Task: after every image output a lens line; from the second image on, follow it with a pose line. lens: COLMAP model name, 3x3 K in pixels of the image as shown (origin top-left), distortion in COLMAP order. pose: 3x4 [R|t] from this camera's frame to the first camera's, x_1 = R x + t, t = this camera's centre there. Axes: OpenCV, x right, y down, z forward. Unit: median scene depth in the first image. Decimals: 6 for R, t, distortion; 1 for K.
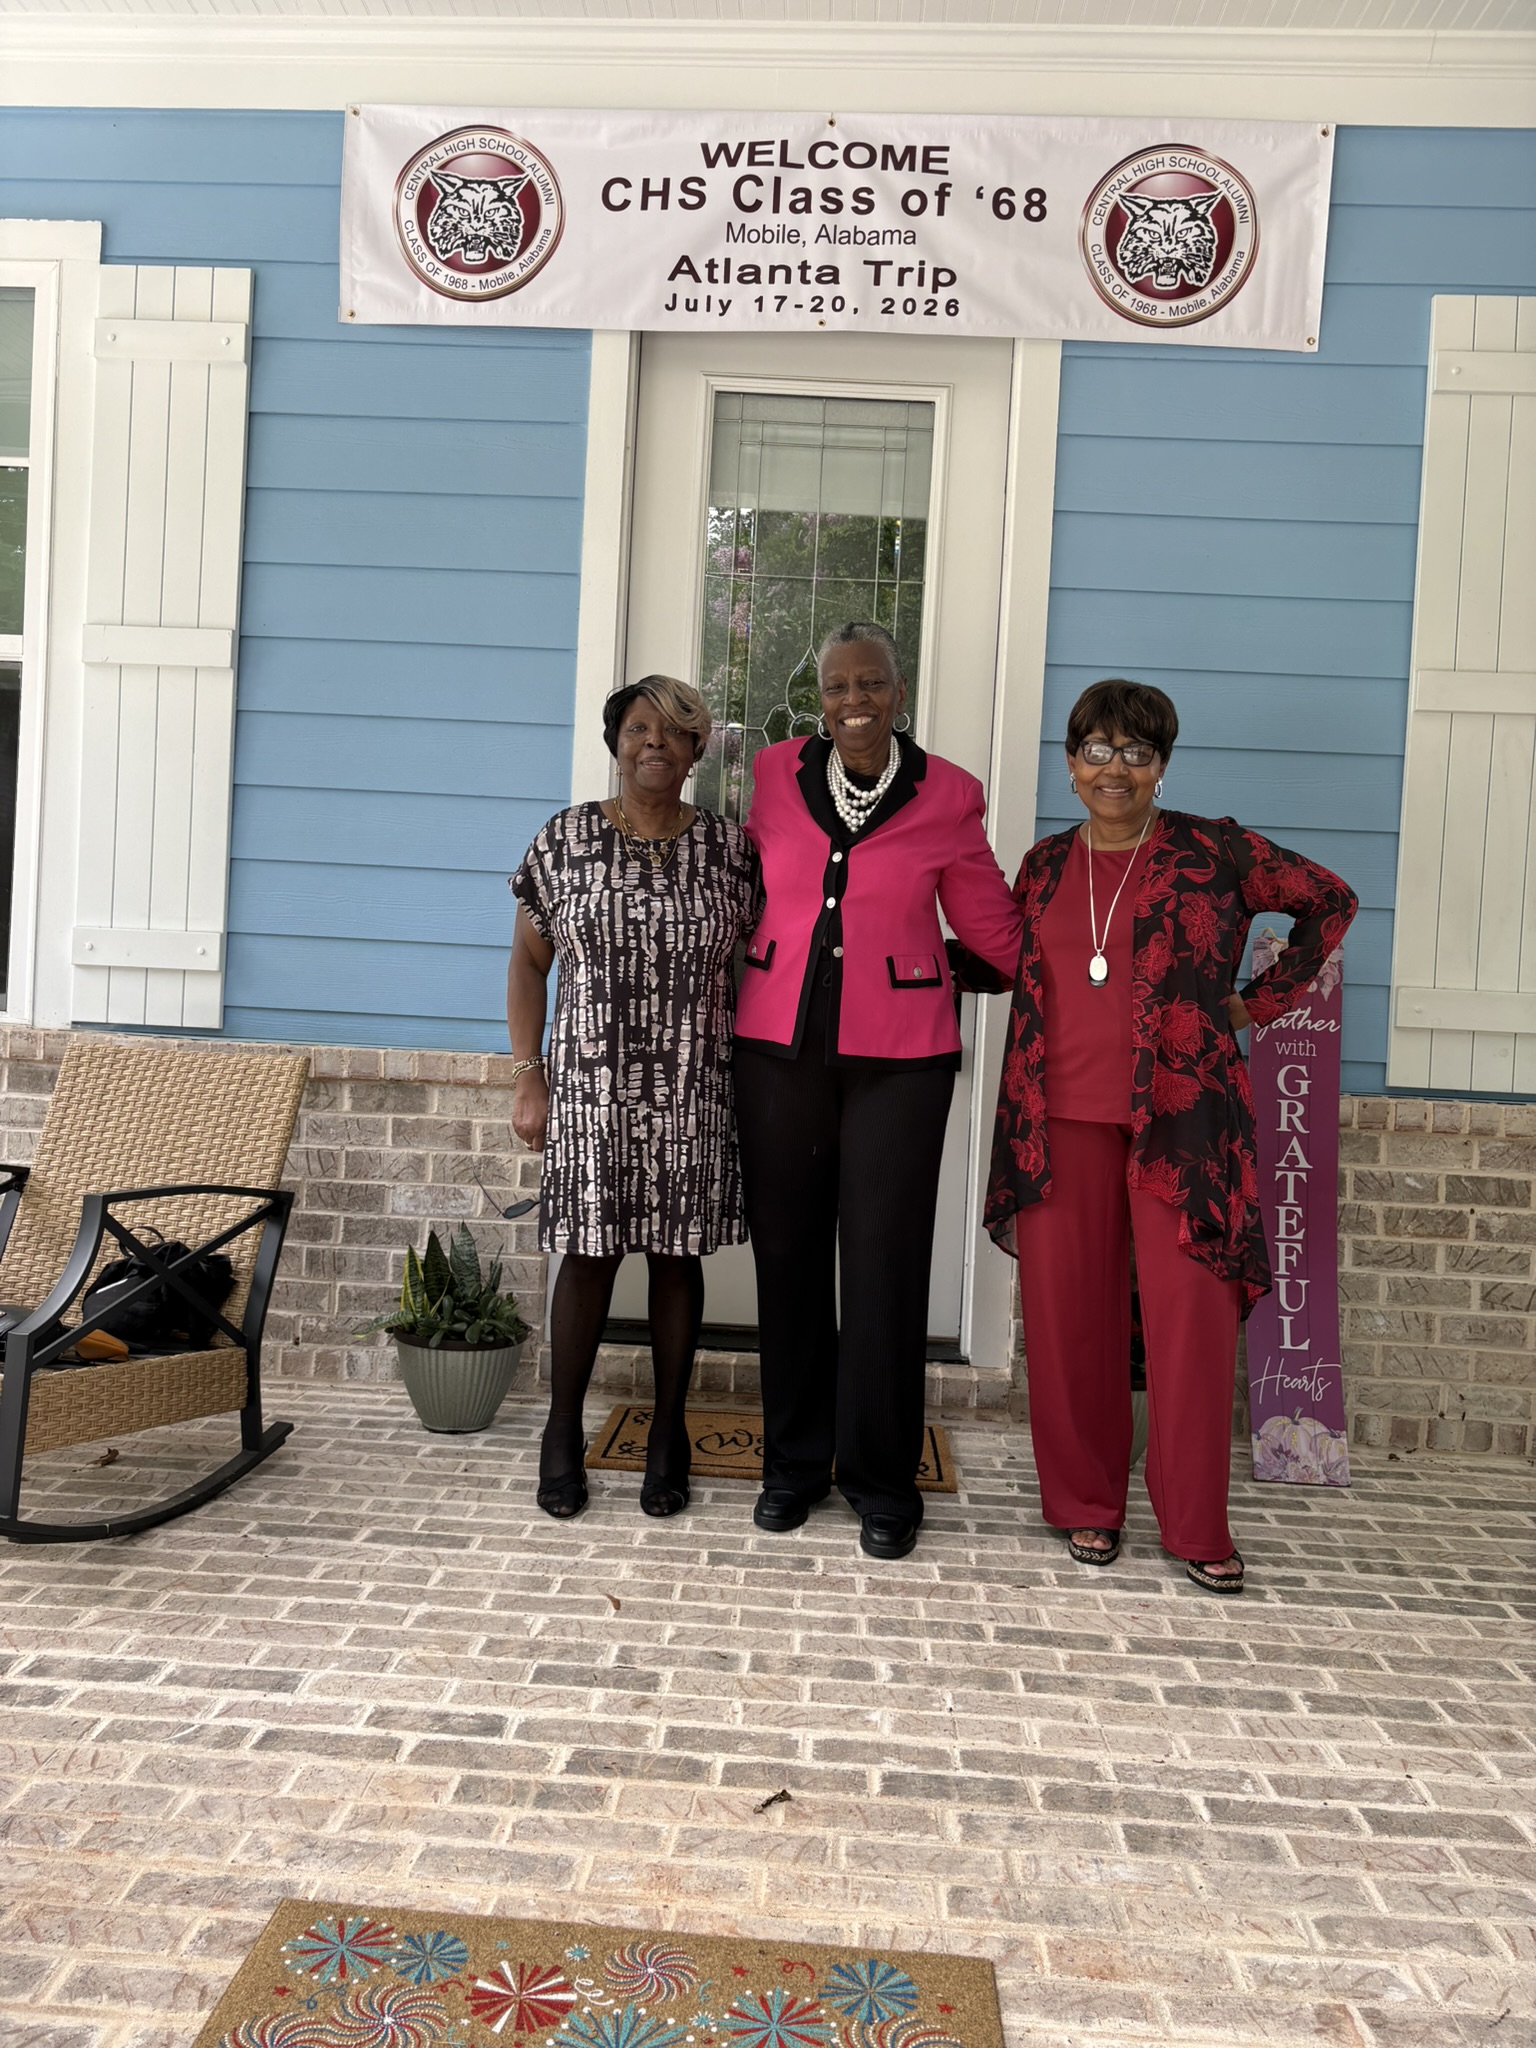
lens RADIAL K [[1519.9, 0, 762.1], [0, 1519.9, 1020.2], [0, 0, 1]] dist [0.029155, -0.028085]
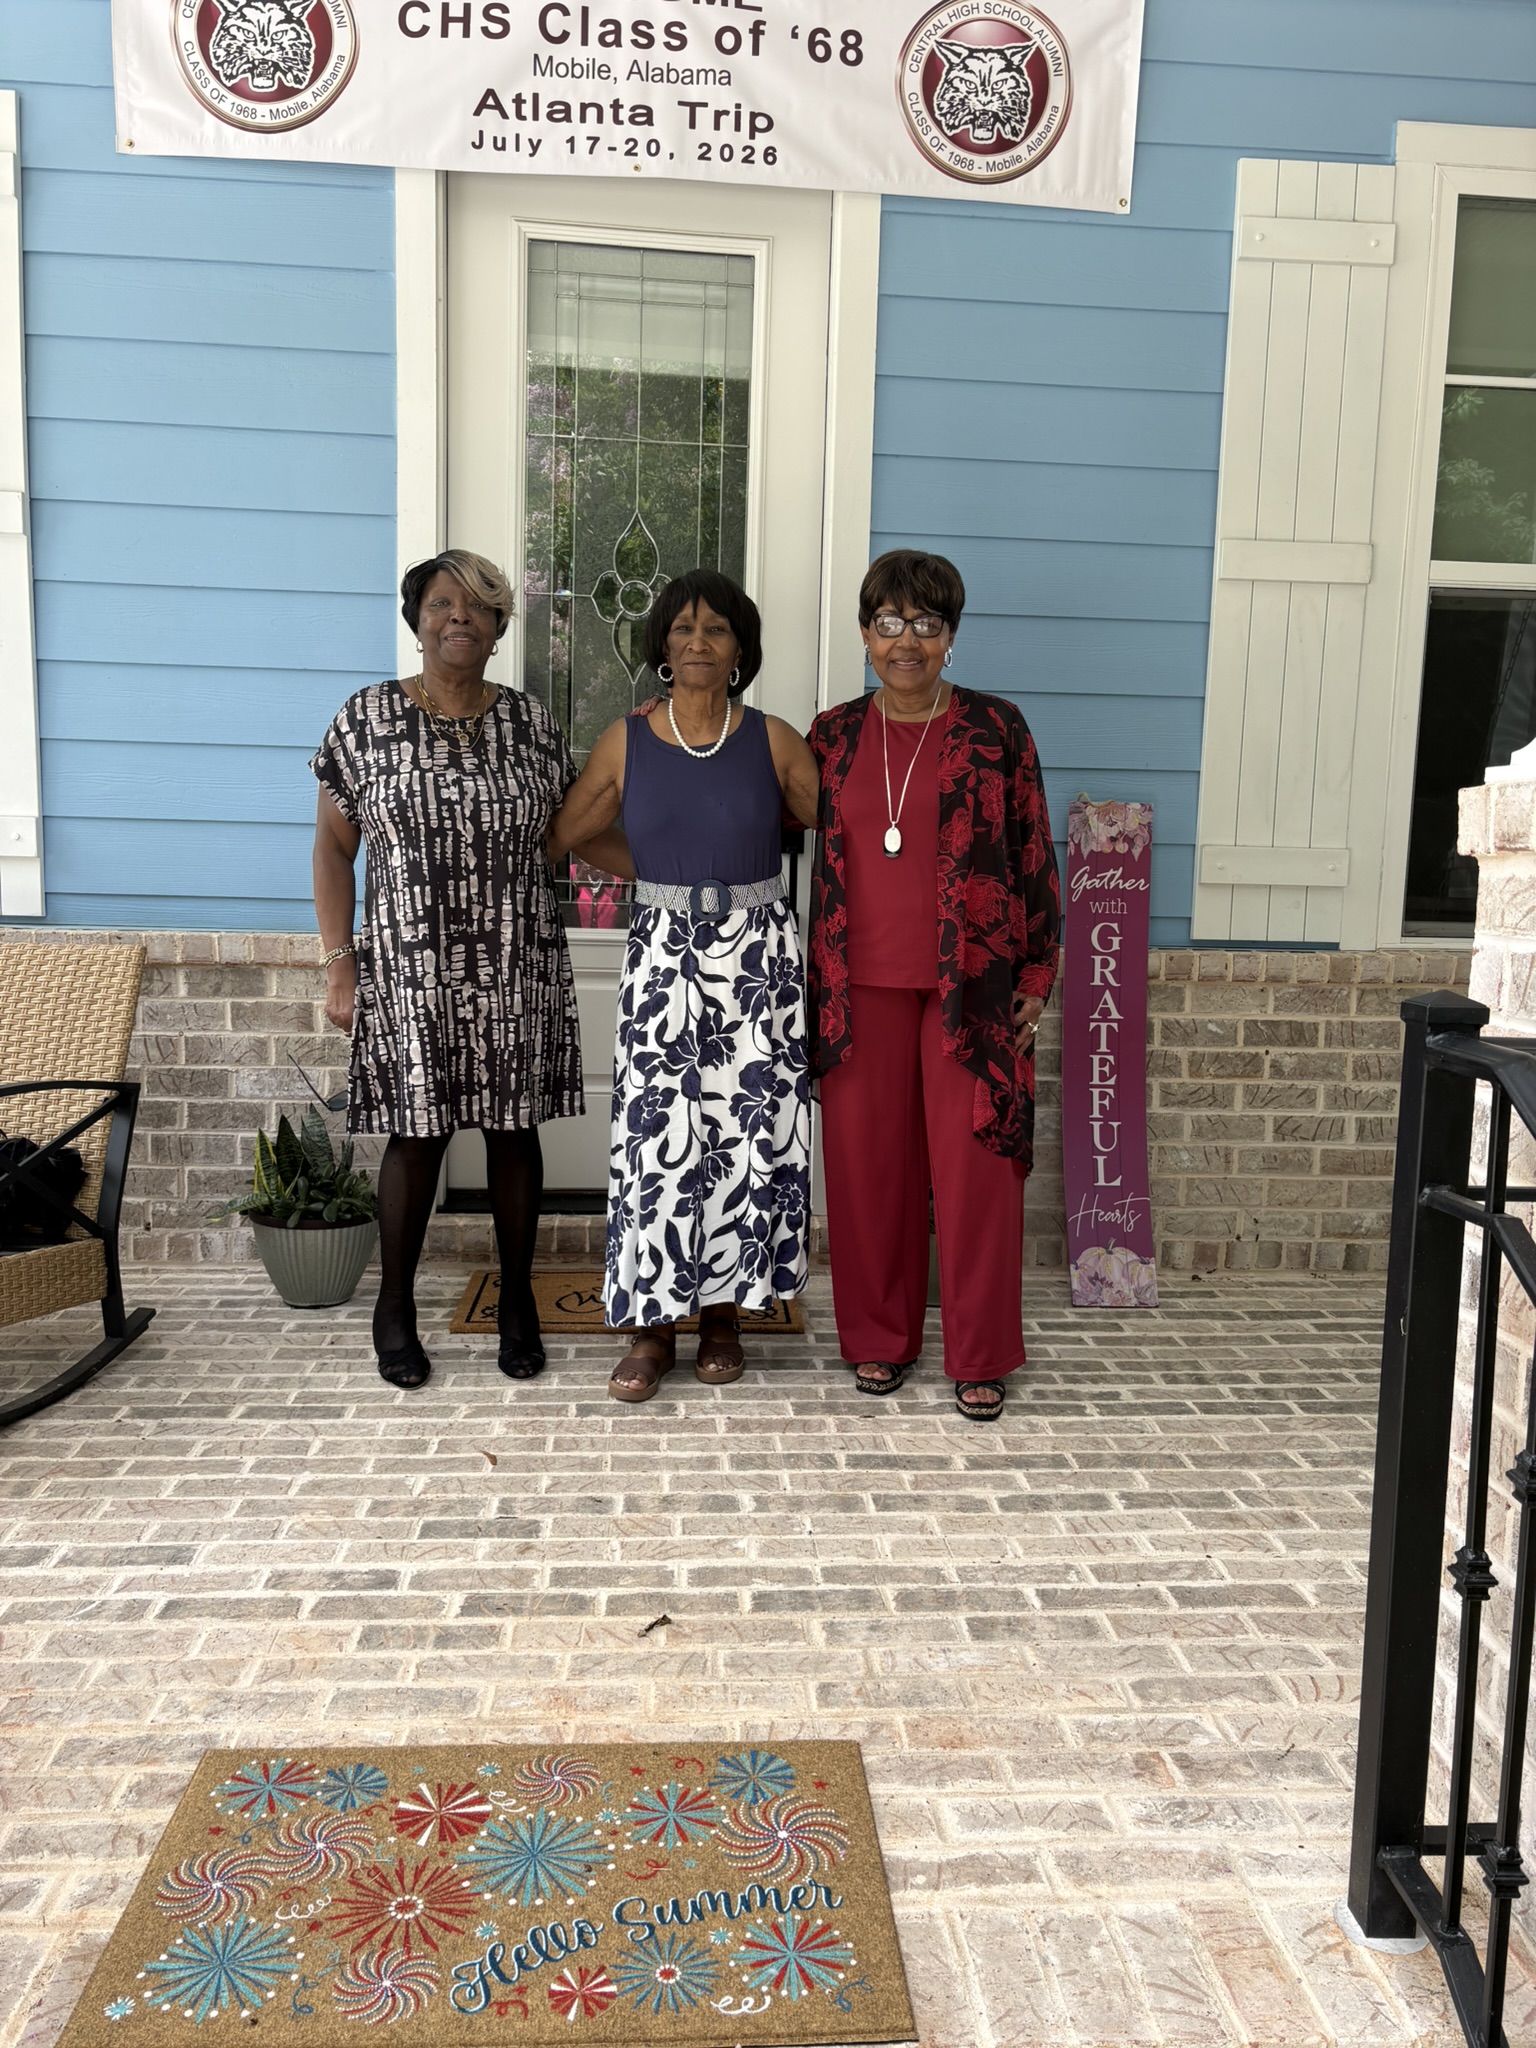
lens RADIAL K [[1519.9, 0, 765.2], [0, 1519.9, 1033.0], [0, 0, 1]] dist [0.029155, -0.028085]
pose [[0.992486, -0.038147, 0.116263, -0.014049], [0.025362, 0.993661, 0.109521, -0.016331], [-0.119704, -0.105749, 0.987162, -0.025746]]
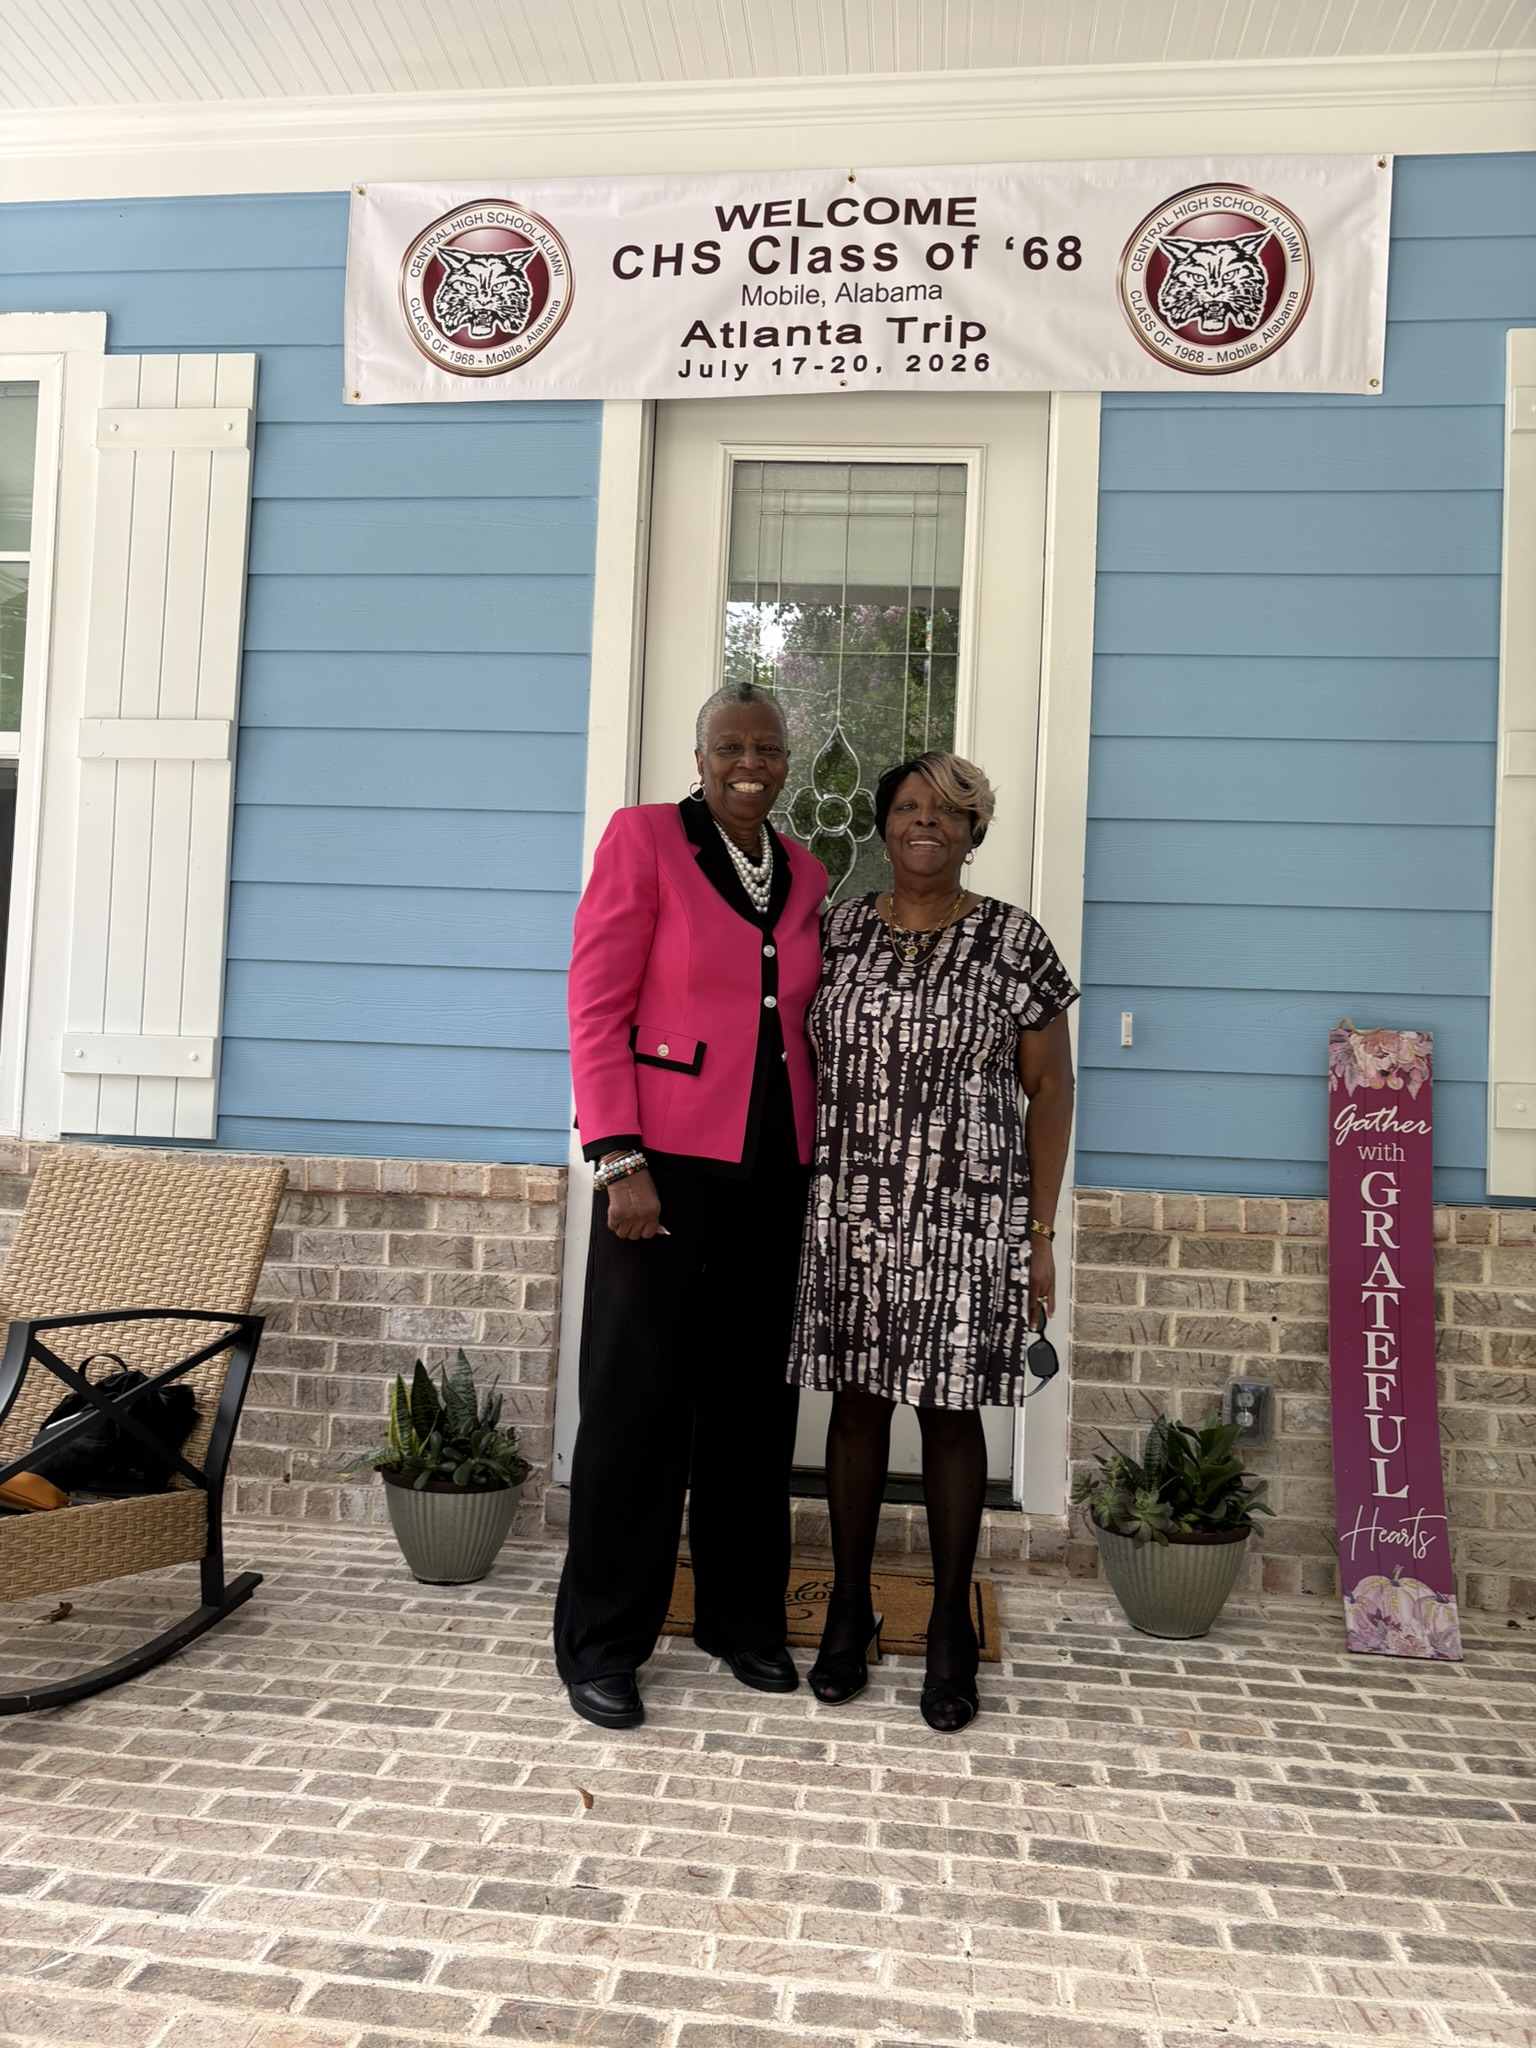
lens RADIAL K [[1519.9, 0, 761.9], [0, 1519.9, 1038.9], [0, 0, 1]] dist [0.029155, -0.028085]
pose [[0.998157, -0.010704, -0.059732, 0.041850], [0.007067, 0.998126, -0.060782, 0.003581], [0.060271, 0.060248, 0.996362, 0.084657]]
